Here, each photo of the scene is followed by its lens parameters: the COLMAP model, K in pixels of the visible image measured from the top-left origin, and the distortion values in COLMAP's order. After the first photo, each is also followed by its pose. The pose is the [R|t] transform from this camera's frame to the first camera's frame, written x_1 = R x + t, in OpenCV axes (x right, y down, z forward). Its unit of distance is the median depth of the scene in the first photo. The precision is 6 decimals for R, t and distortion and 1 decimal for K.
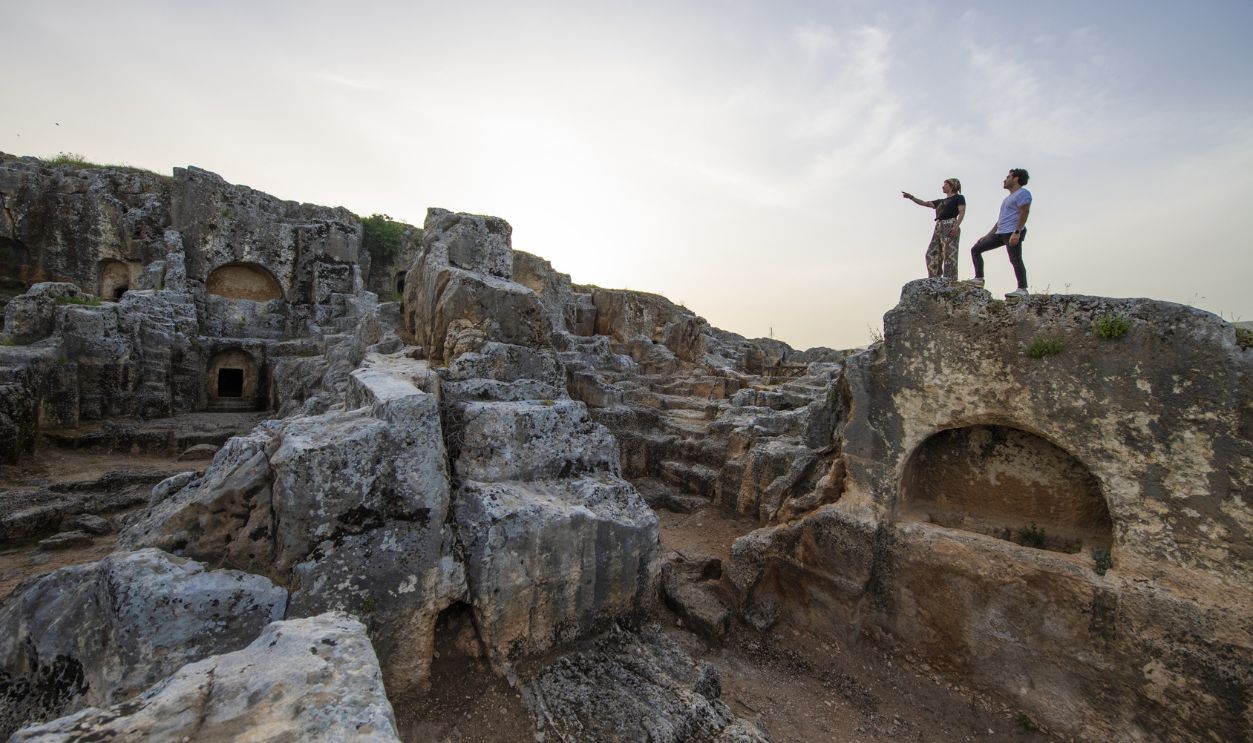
lens RADIAL K [[500.4, 0, 622.7], [0, 500.4, 375.4], [0, 0, 1]] dist [-0.012734, -0.002681]
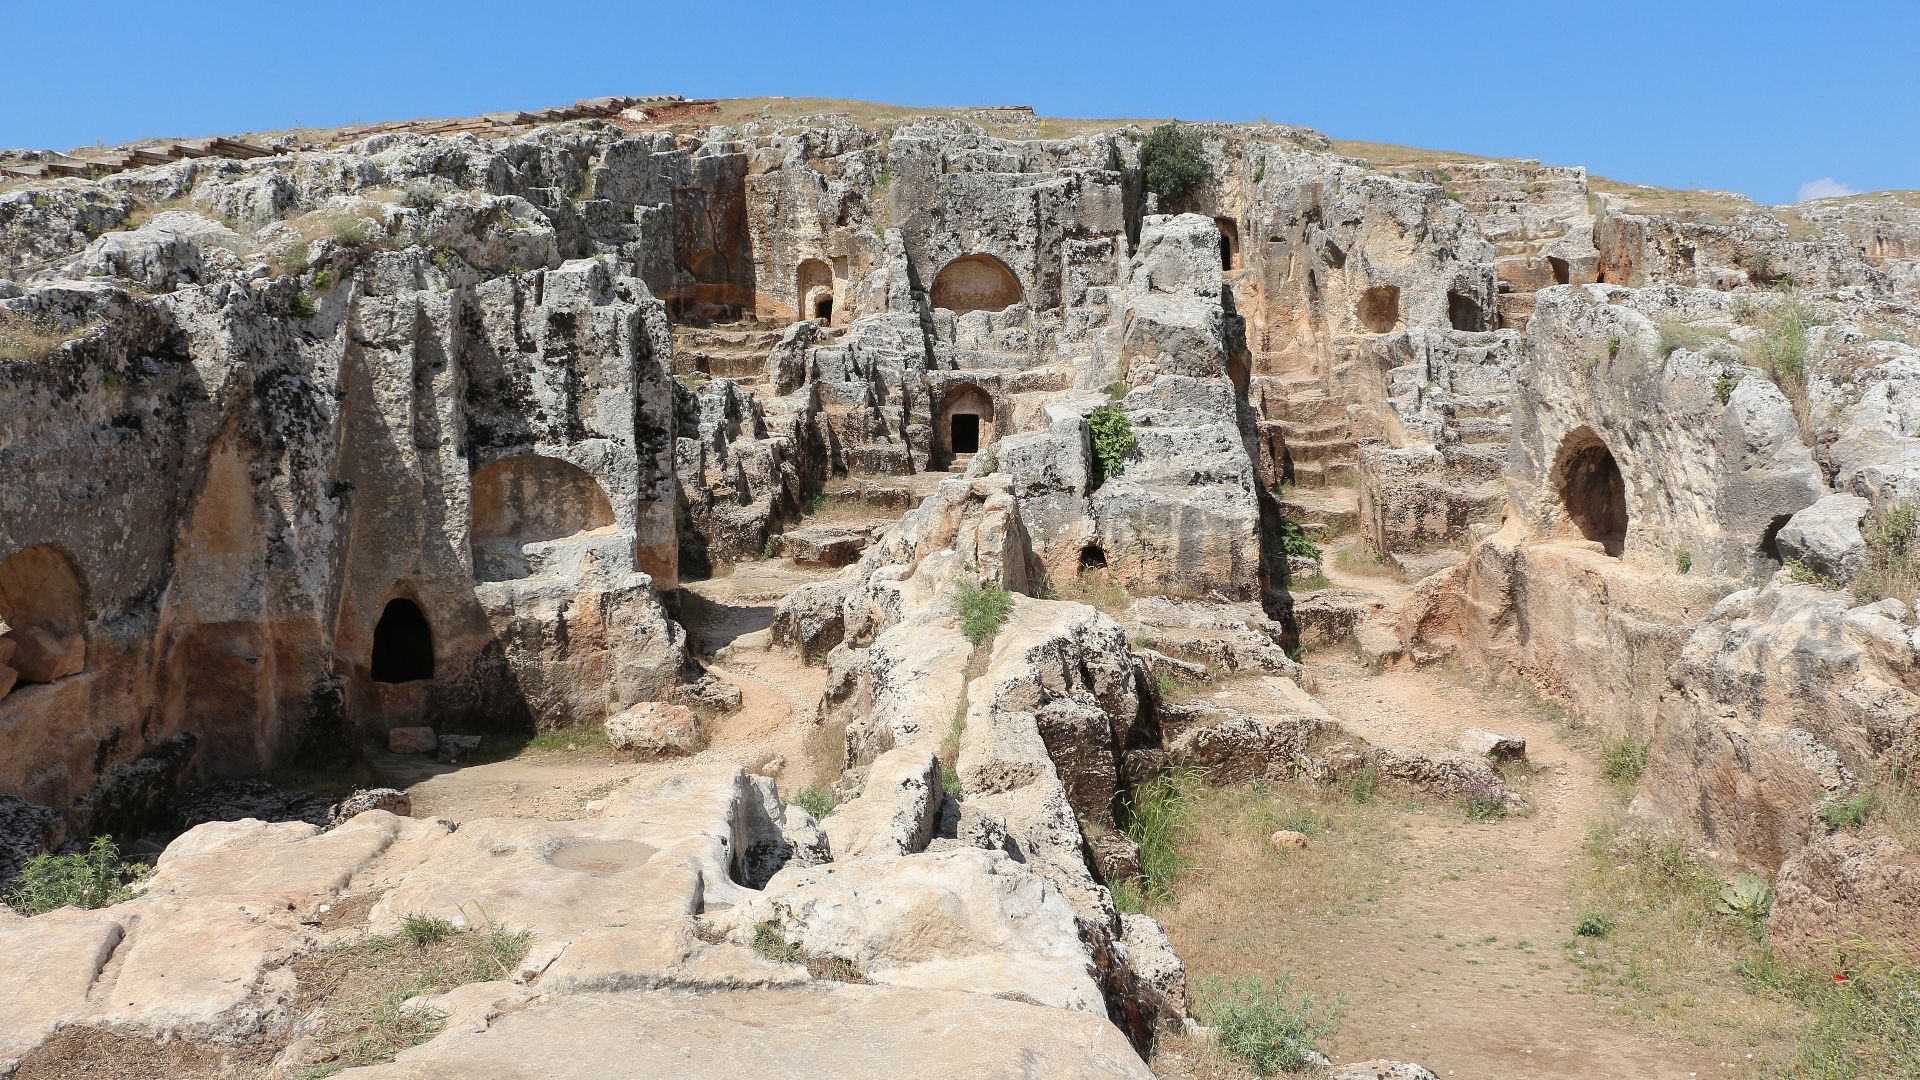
lens RADIAL K [[1592.6, 0, 955.5], [0, 1592.6, 517.9], [0, 0, 1]] dist [-0.185967, 0.161043]
pose [[0.786236, 0.001514, -0.617924, 0.699267], [0.036587, 0.998128, 0.048999, 0.026802], [0.616842, -0.061133, 0.784709, -0.925932]]
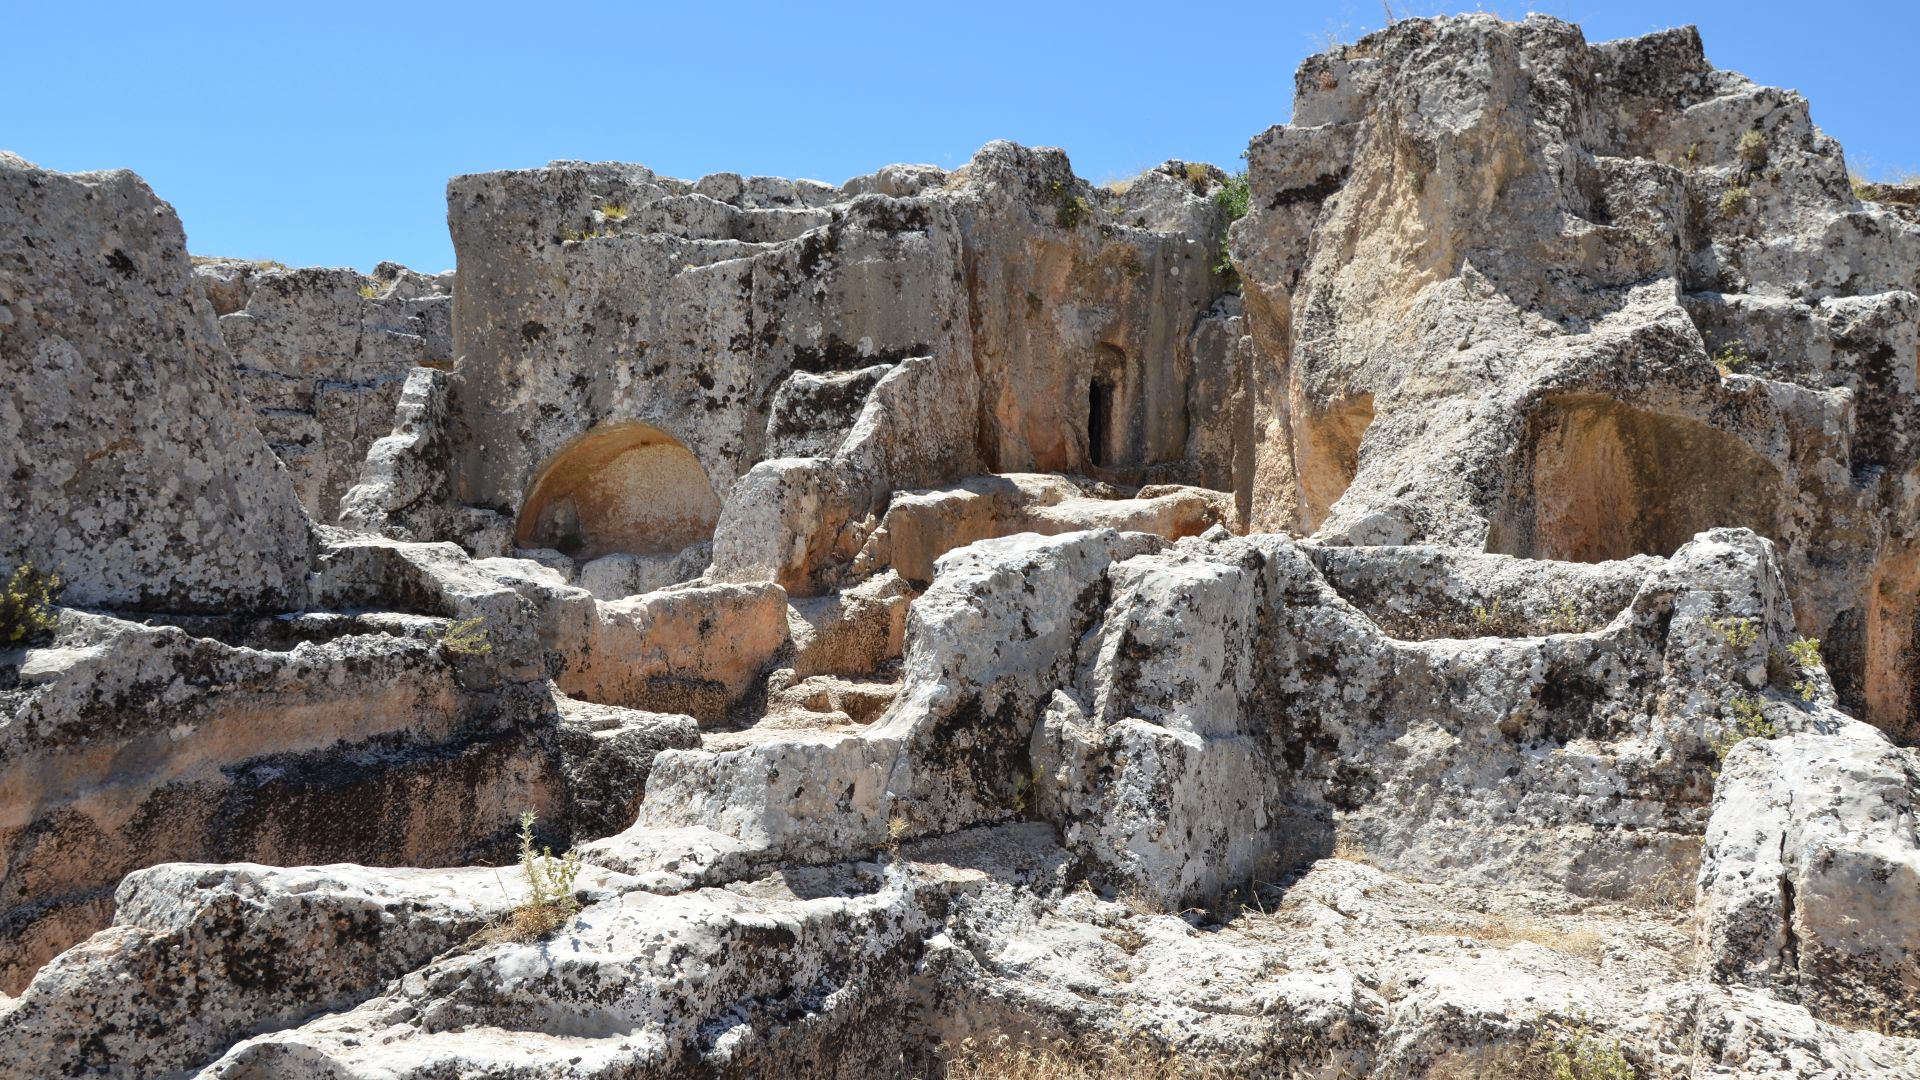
lens RADIAL K [[1672.9, 0, 960.0], [0, 1672.9, 540.0], [0, 0, 1]] dist [-0.052474, 0.000777]
pose [[0.430028, -0.114957, -0.895467, 0.233047], [-0.010288, 0.991172, -0.132184, -0.047030], [0.902757, 0.066056, 0.425049, 0.986384]]
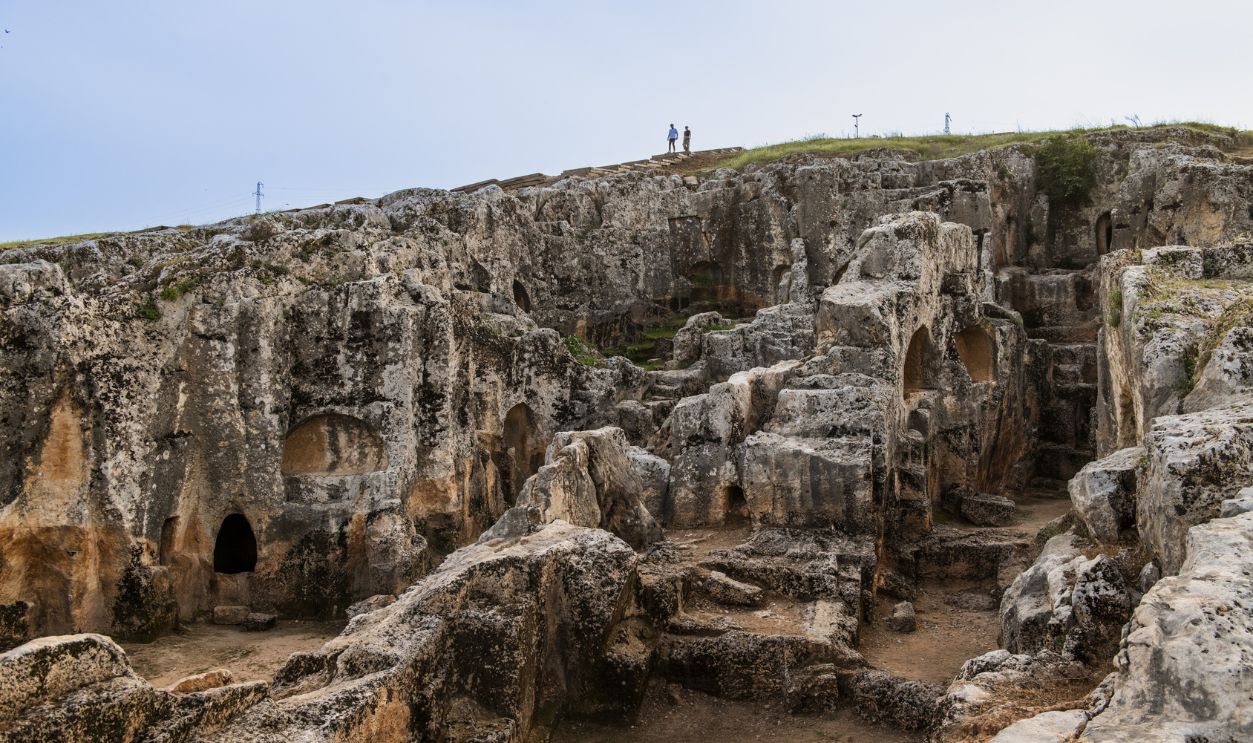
lens RADIAL K [[1186.3, 0, 626.5], [0, 1186.3, 371.5], [0, 0, 1]] dist [0.018923, 0.002754]
pose [[0.500819, -0.056615, -0.863699, 1.000217], [0.040068, 0.998305, -0.042205, 0.050729], [0.864624, -0.013470, 0.502238, -0.491105]]
